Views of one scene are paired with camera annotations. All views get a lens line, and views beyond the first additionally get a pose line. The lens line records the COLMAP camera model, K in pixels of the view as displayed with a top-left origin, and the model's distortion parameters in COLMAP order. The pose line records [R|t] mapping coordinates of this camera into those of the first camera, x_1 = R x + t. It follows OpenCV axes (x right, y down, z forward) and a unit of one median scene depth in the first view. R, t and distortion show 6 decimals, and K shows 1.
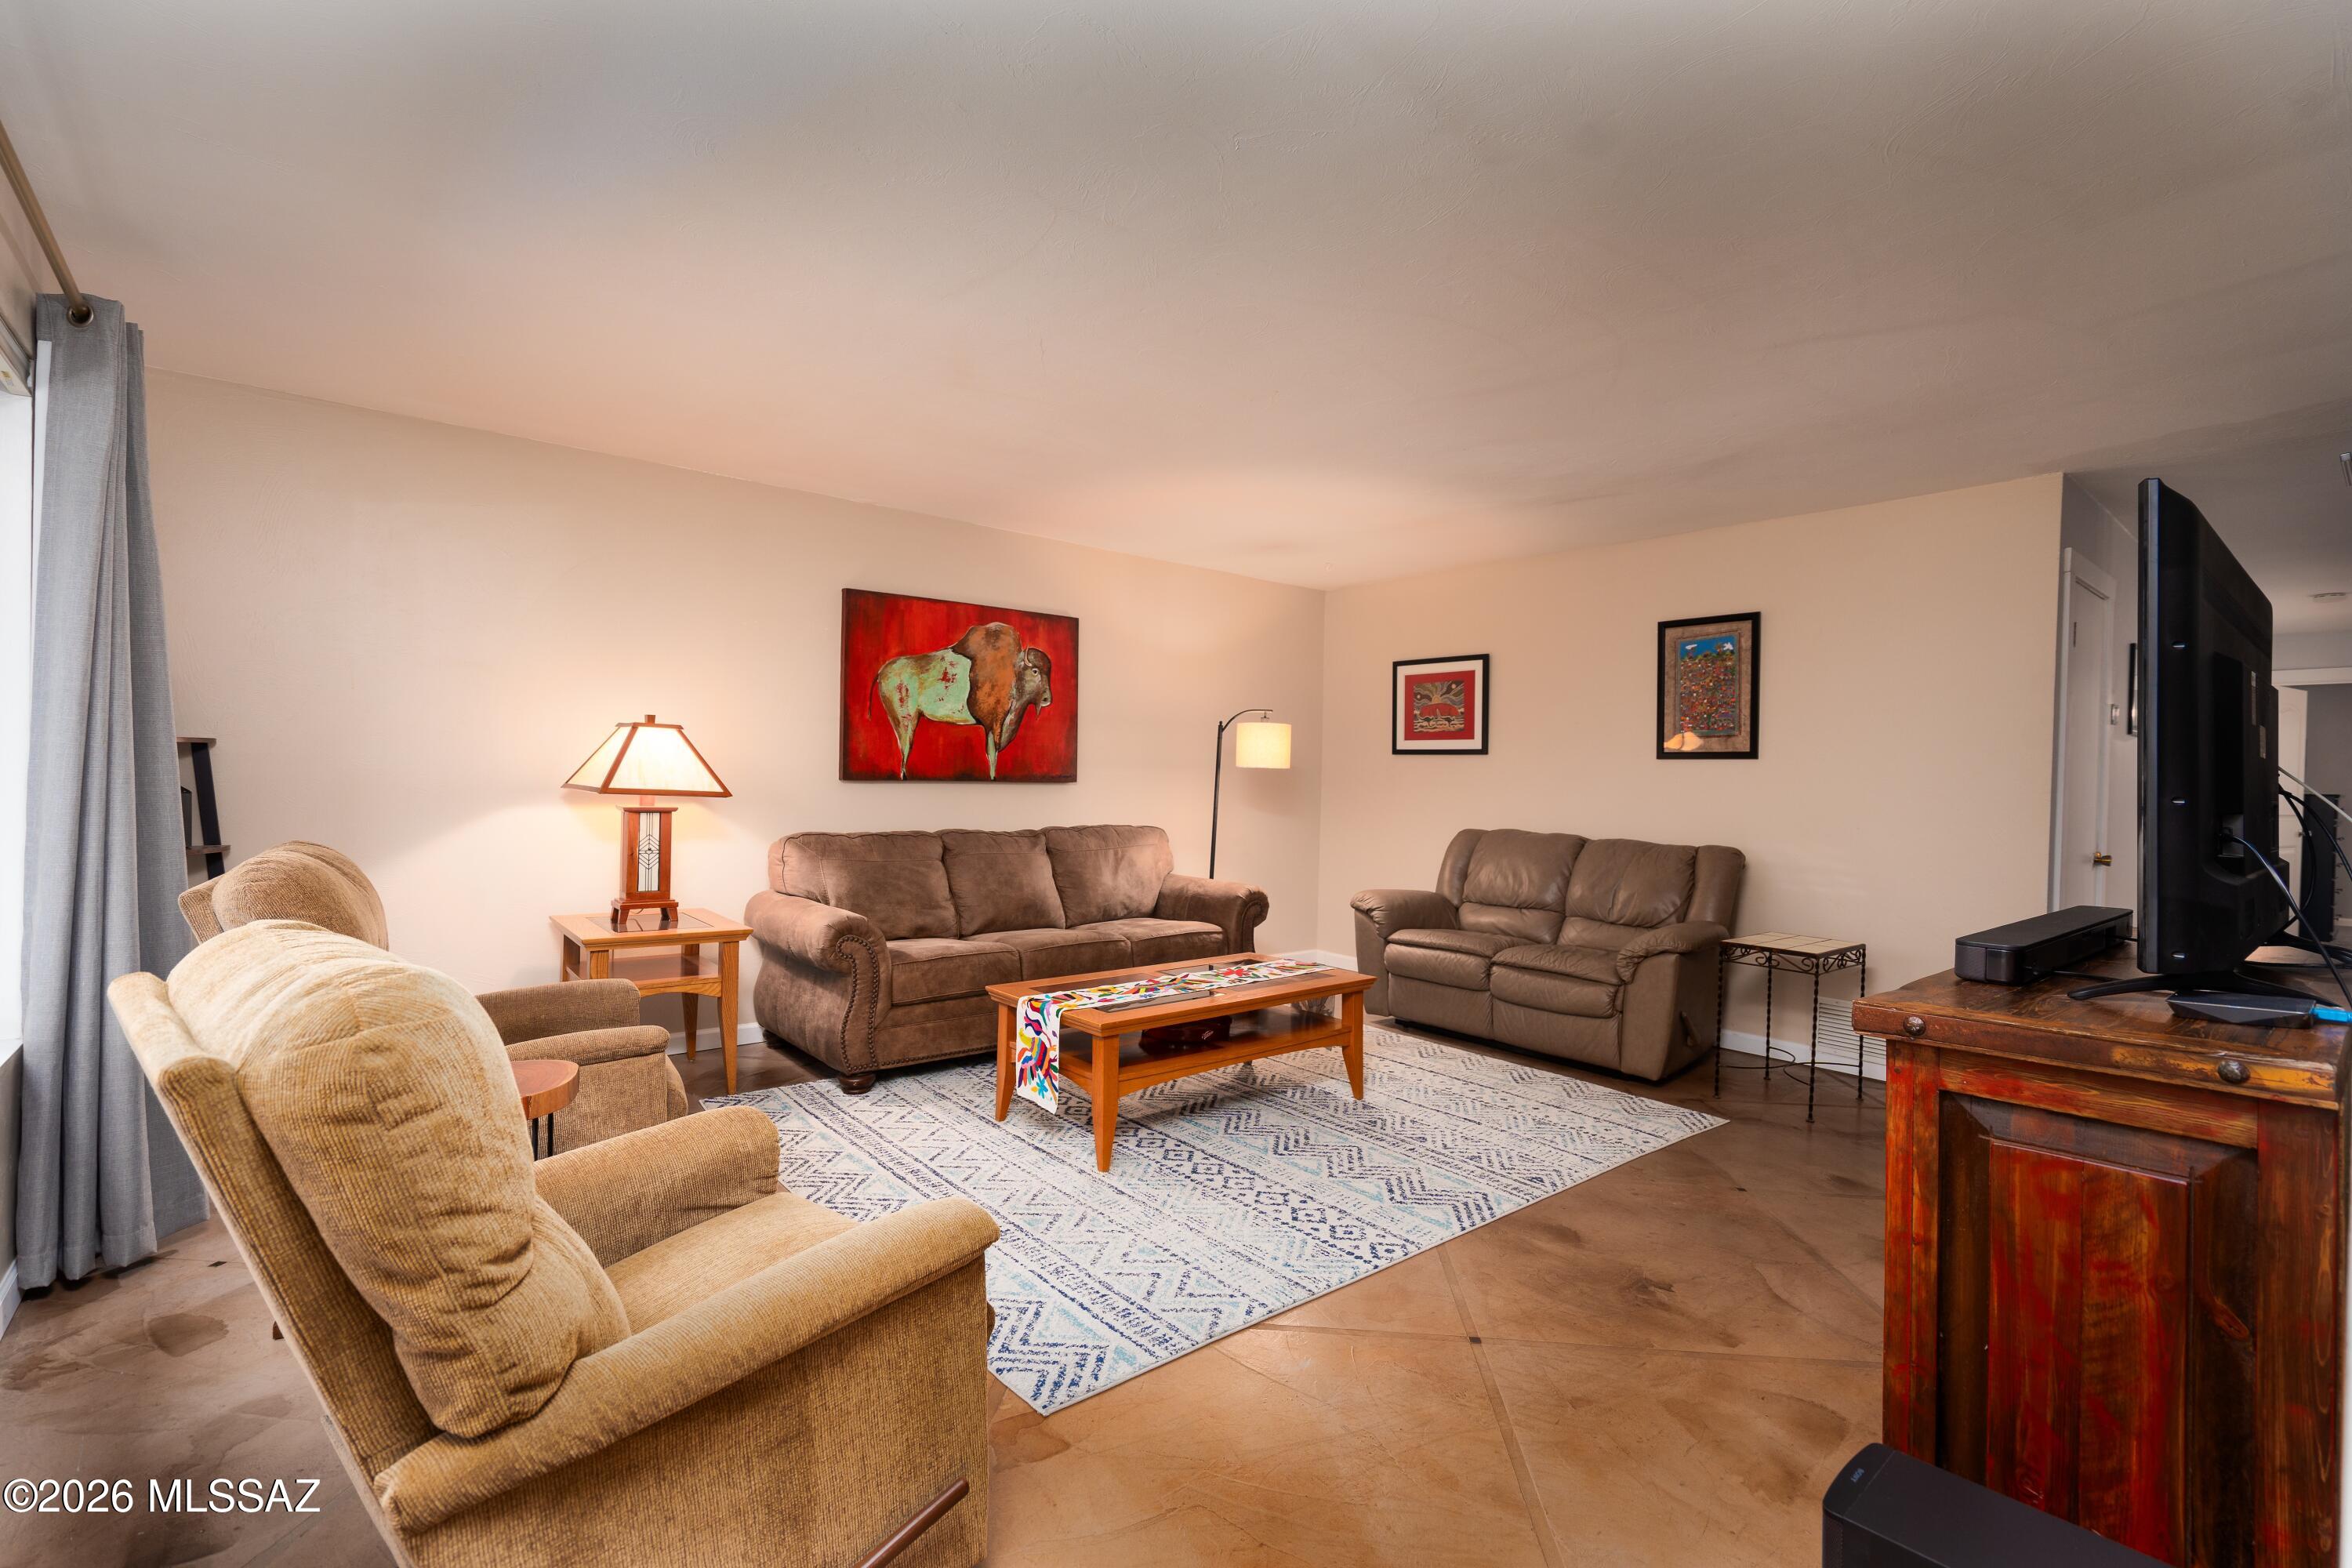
lens RADIAL K [[1068.3, 0, 1181.7], [0, 1068.3, 786.7], [0, 0, 1]] dist [-0.004058, -0.000358]
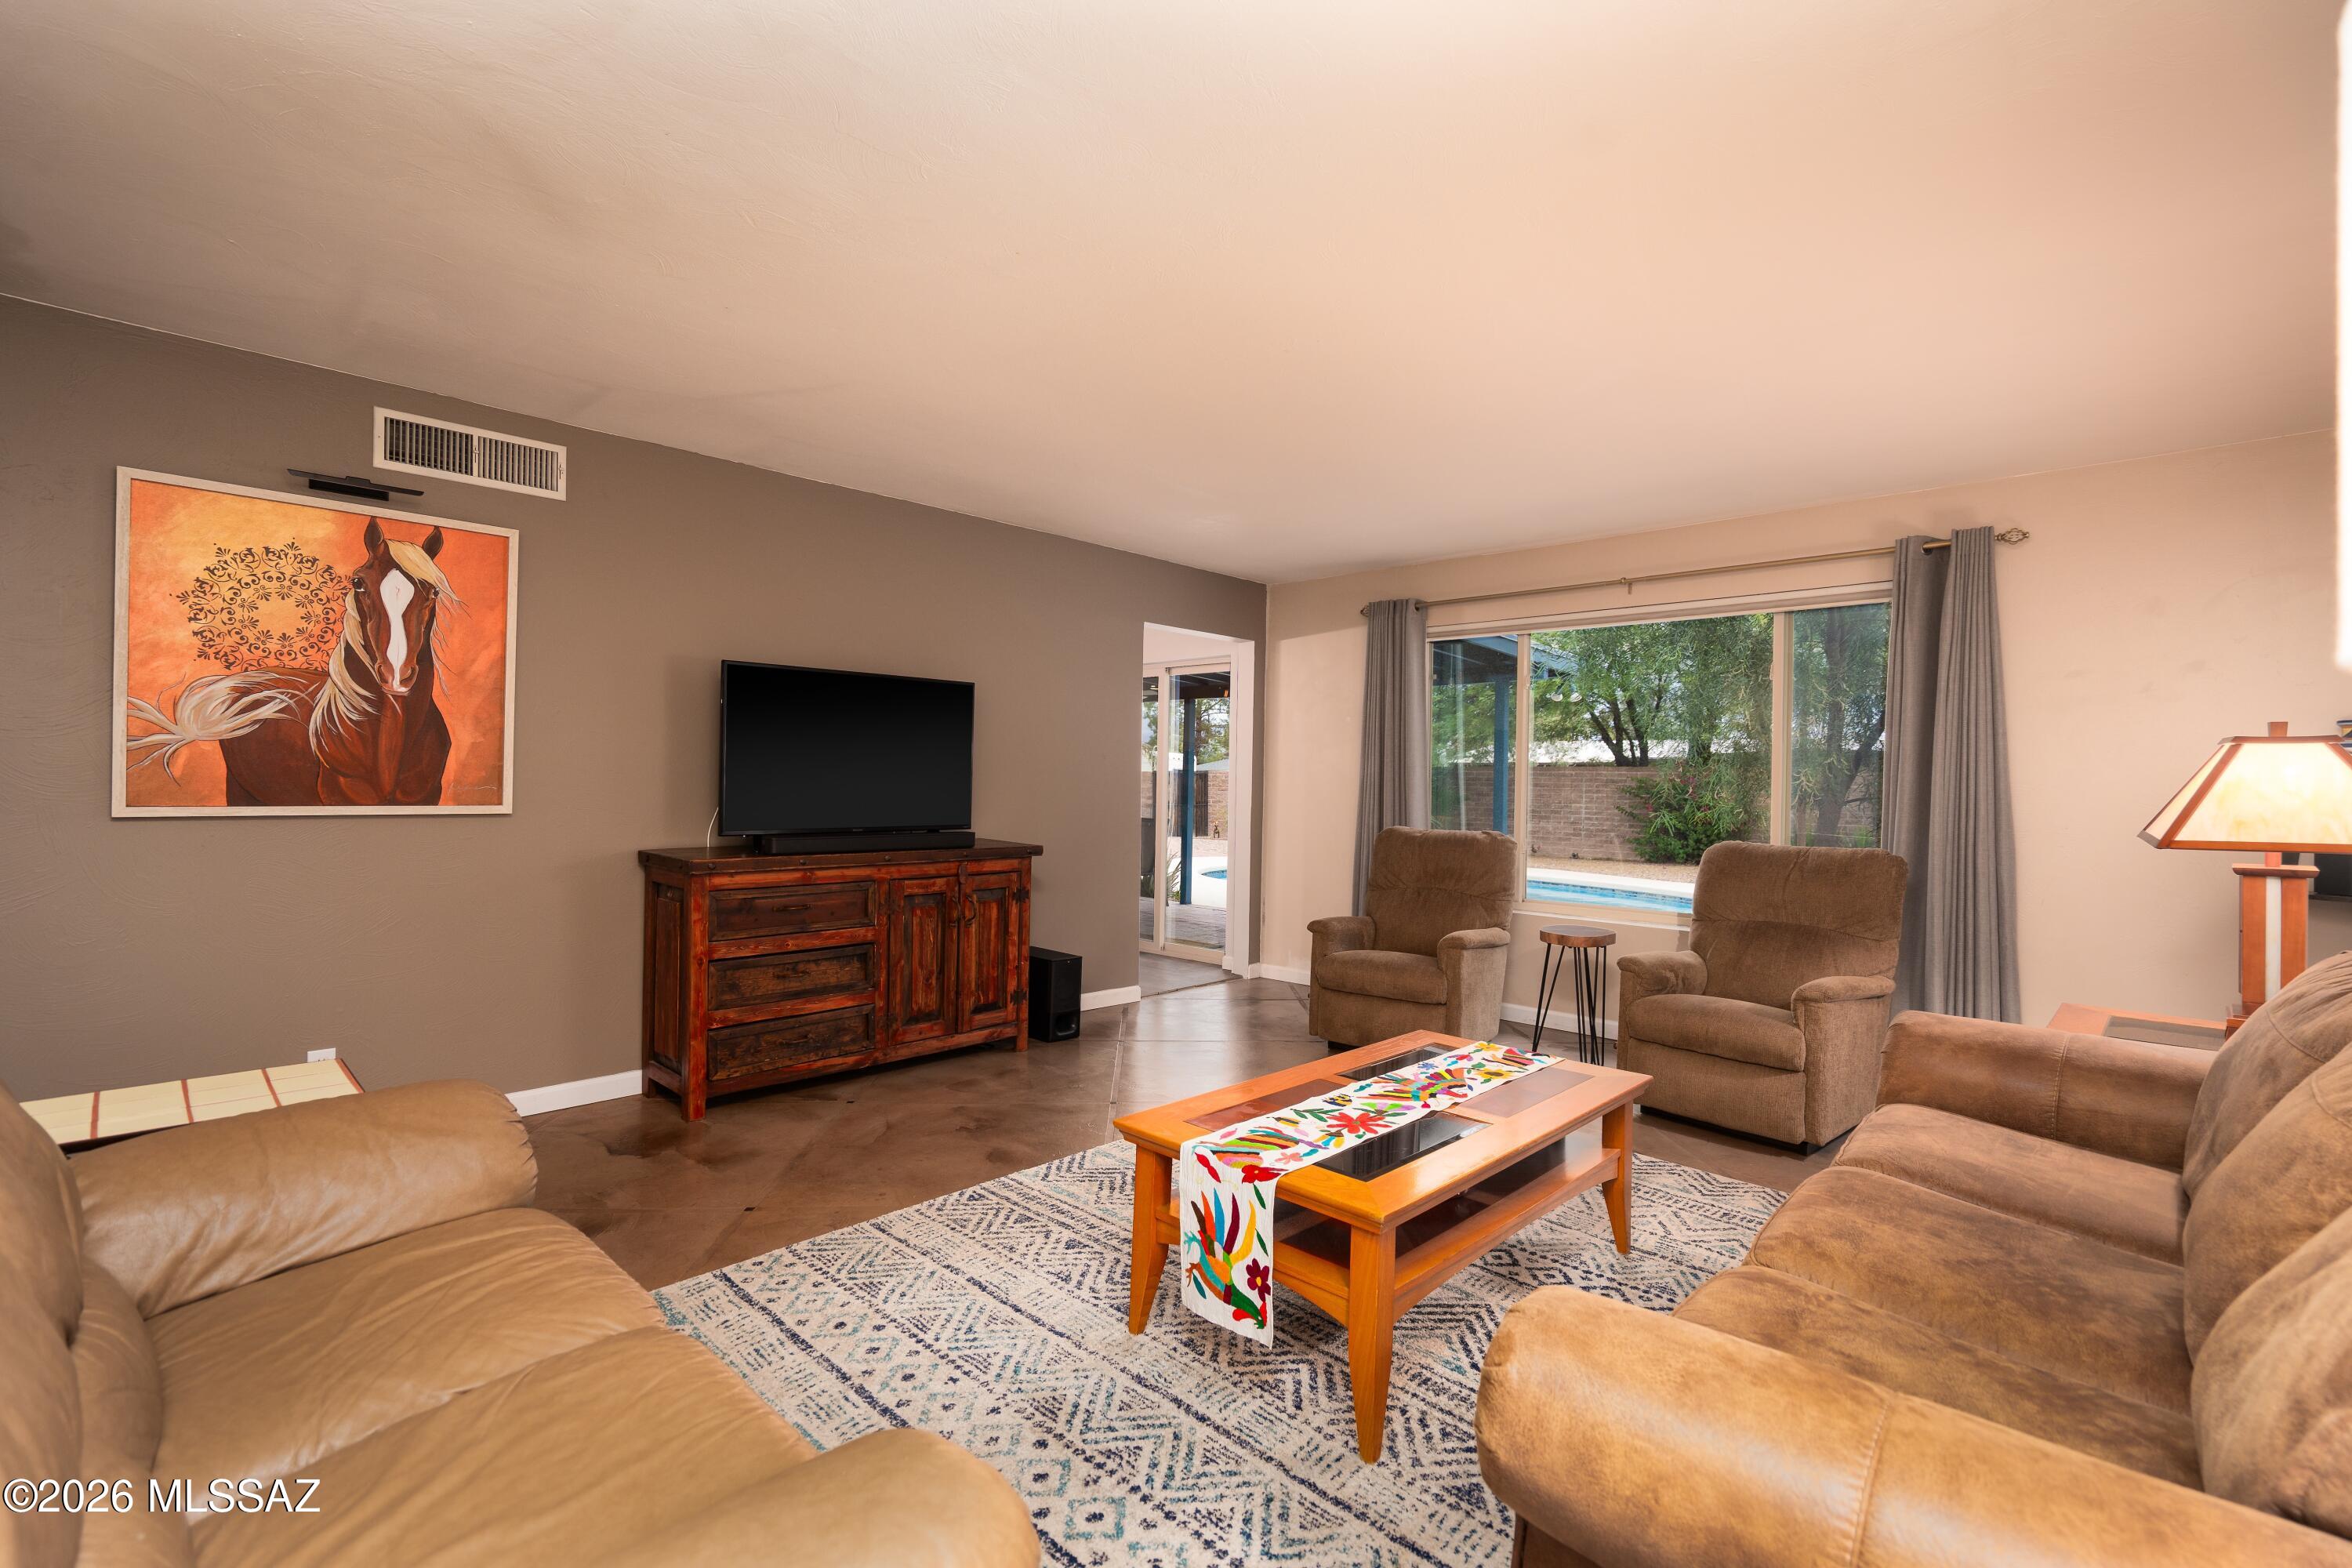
lens RADIAL K [[1068.3, 0, 1181.7], [0, 1068.3, 786.7], [0, 0, 1]] dist [-0.004058, -0.000358]
pose [[-0.993347, -0.039454, -0.108190, 0.249386], [-0.040974, 0.999090, 0.011862, -0.013296], [0.107624, 0.016217, -0.994059, 1.823595]]
